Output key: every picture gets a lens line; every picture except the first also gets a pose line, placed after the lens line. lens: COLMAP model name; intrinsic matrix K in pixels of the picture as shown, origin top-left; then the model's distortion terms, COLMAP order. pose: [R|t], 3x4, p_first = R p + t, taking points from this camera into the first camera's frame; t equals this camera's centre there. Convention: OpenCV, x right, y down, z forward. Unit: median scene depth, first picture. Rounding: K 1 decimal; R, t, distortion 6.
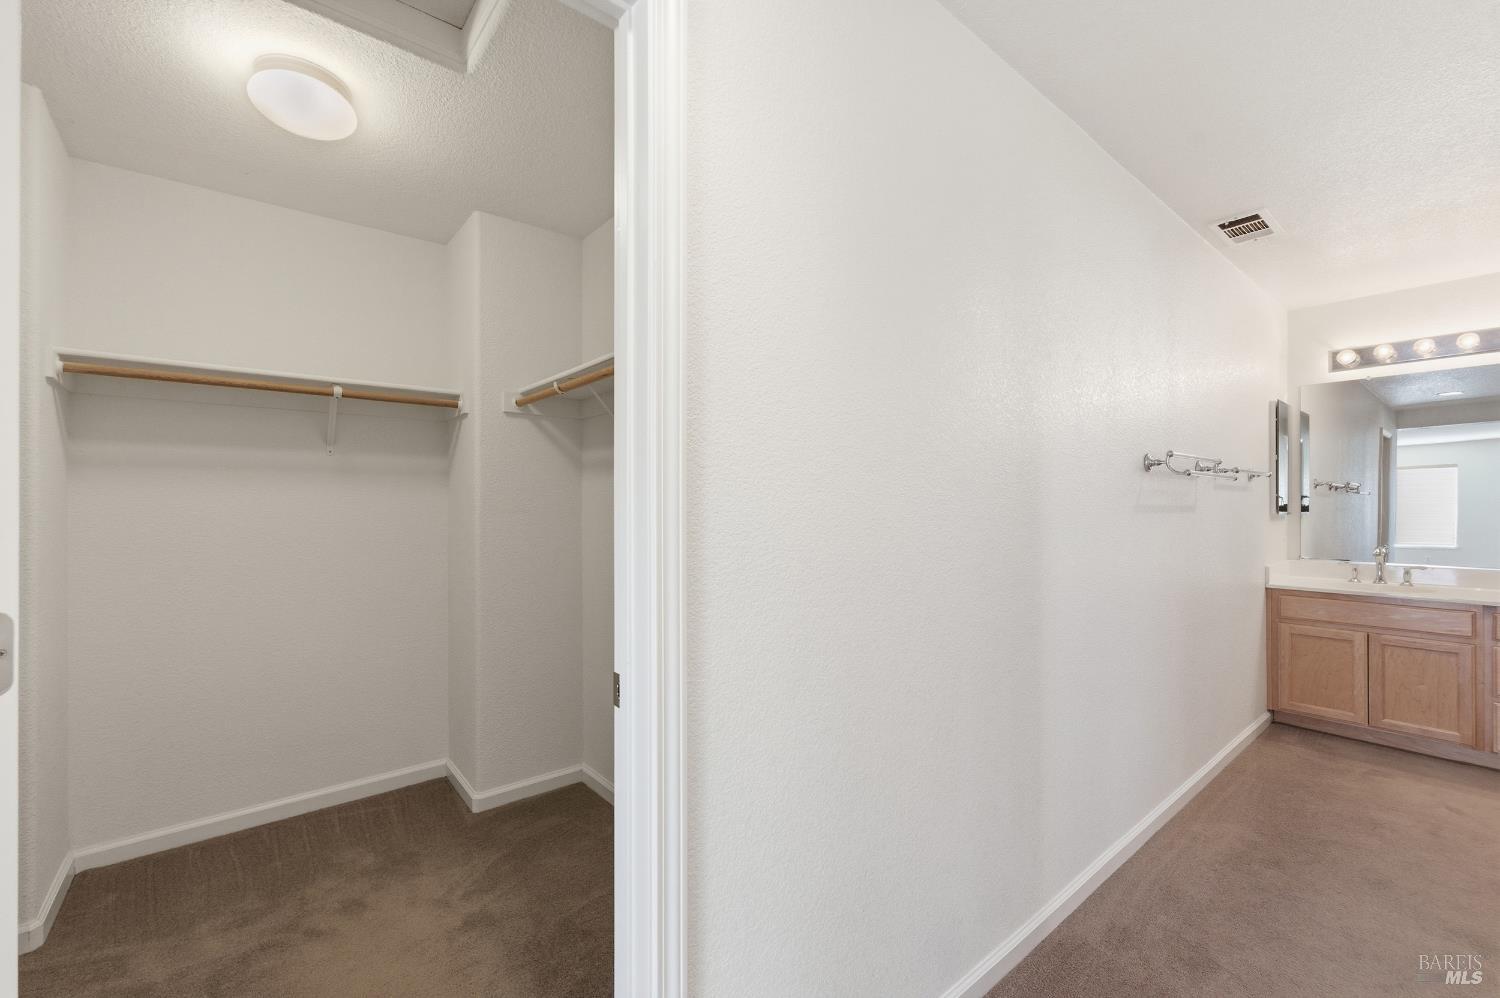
lens RADIAL K [[623.8, 0, 744.7], [0, 623.8, 503.3], [0, 0, 1]] dist [-0.001103, -0.000016]
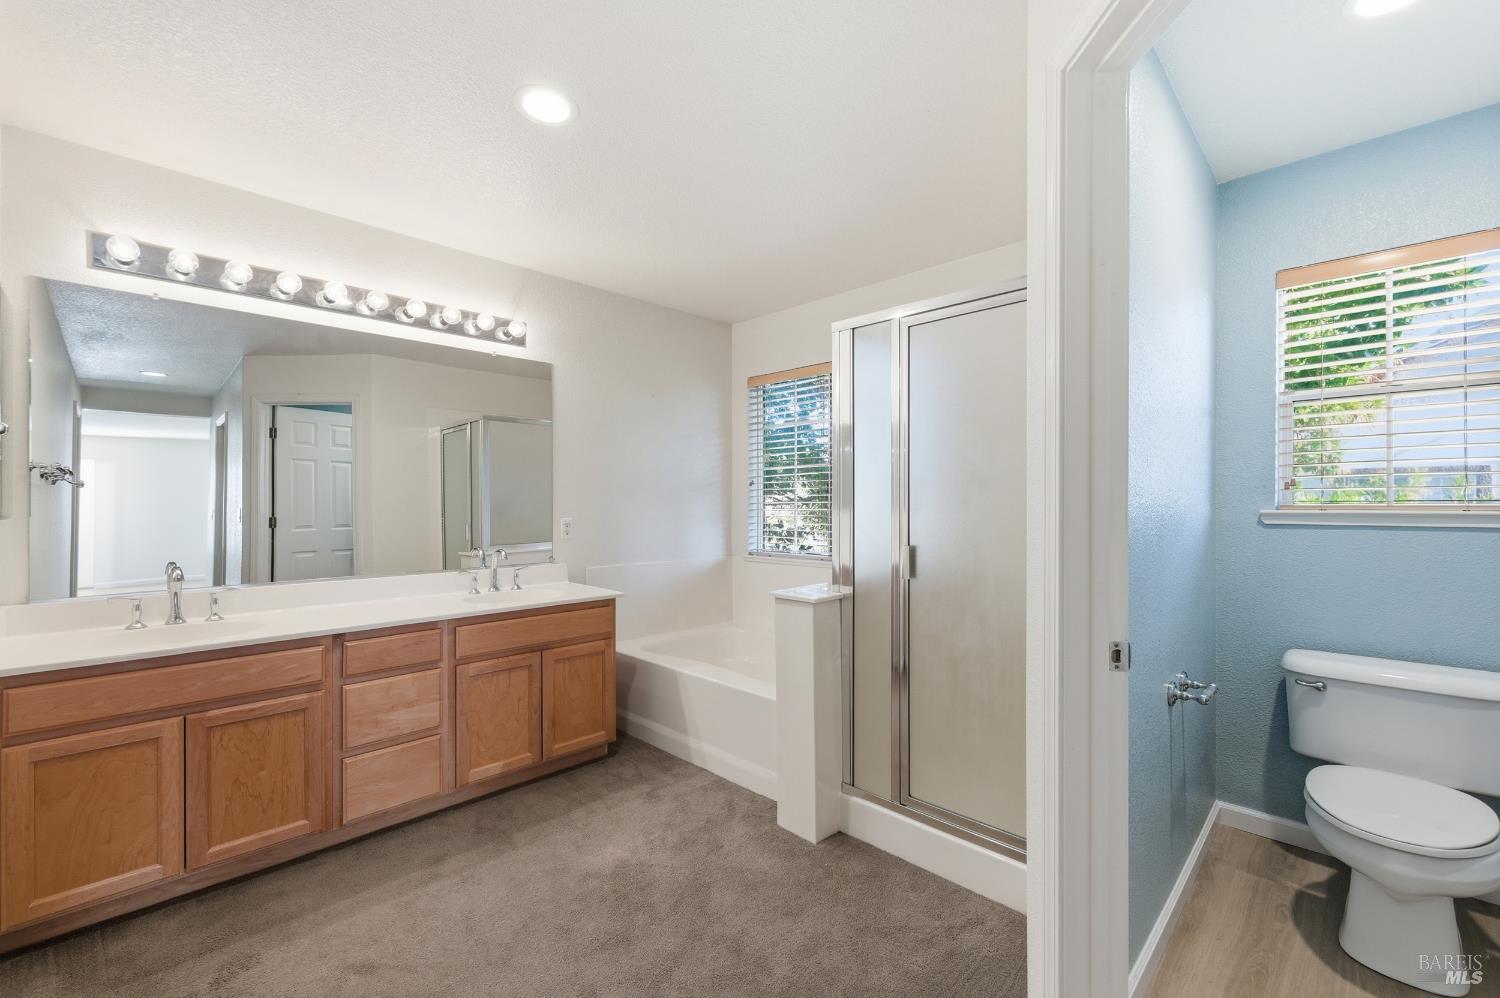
lens RADIAL K [[623.8, 0, 745.2], [0, 623.8, 502.0], [0, 0, 1]] dist [-0.001103, -0.000016]
pose [[-0.101947, 0.002773, 0.994786, 0.363615], [-0.001869, 0.999994, -0.002979, 0.006814], [-0.994788, -0.002163, -0.101942, 0.538649]]
